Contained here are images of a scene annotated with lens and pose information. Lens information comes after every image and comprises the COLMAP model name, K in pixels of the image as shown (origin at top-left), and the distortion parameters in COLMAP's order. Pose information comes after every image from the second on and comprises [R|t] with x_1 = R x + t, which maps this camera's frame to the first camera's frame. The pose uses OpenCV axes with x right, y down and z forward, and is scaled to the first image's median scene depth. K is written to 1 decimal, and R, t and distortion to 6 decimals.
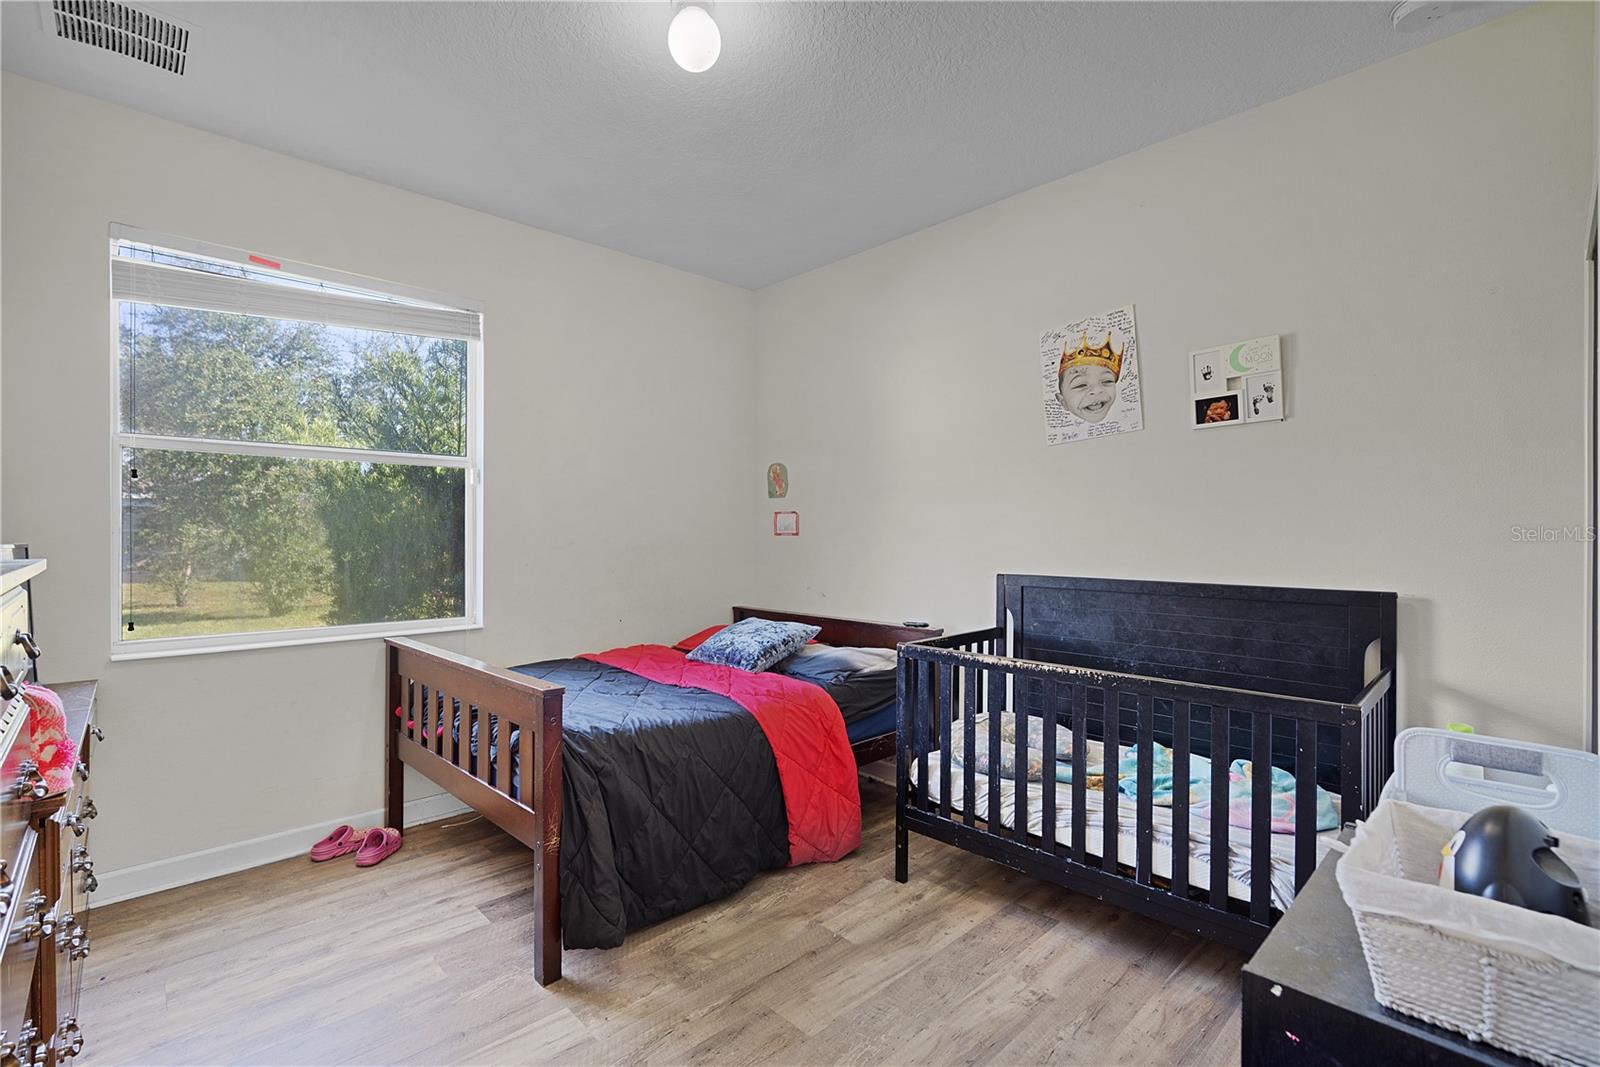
lens RADIAL K [[715.6, 0, 792.6], [0, 715.6, 537.3], [0, 0, 1]] dist [-0.007947, 0.000212]
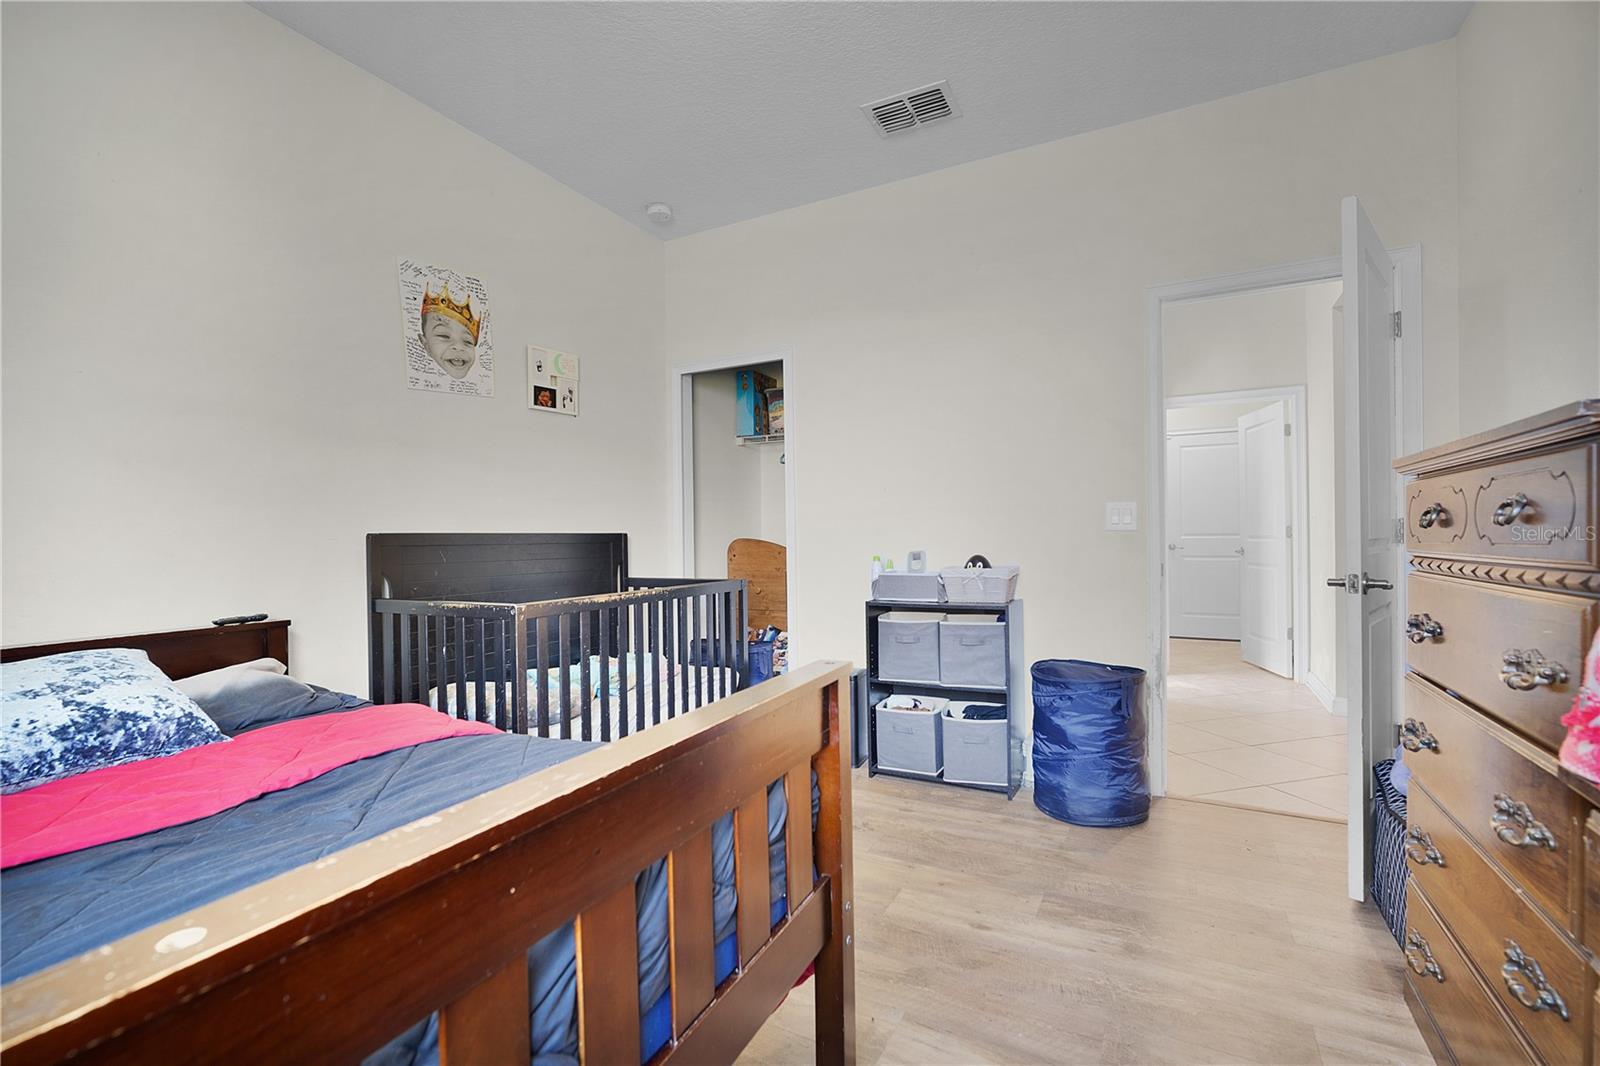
lens RADIAL K [[715.6, 0, 792.6], [0, 715.6, 536.8], [0, 0, 1]] dist [-0.007947, 0.000212]
pose [[-0.327250, -0.013798, 0.944837, -0.690200], [0.003331, 0.999870, 0.015756, 0.048664], [-0.944932, 0.008303, -0.327162, 0.892596]]
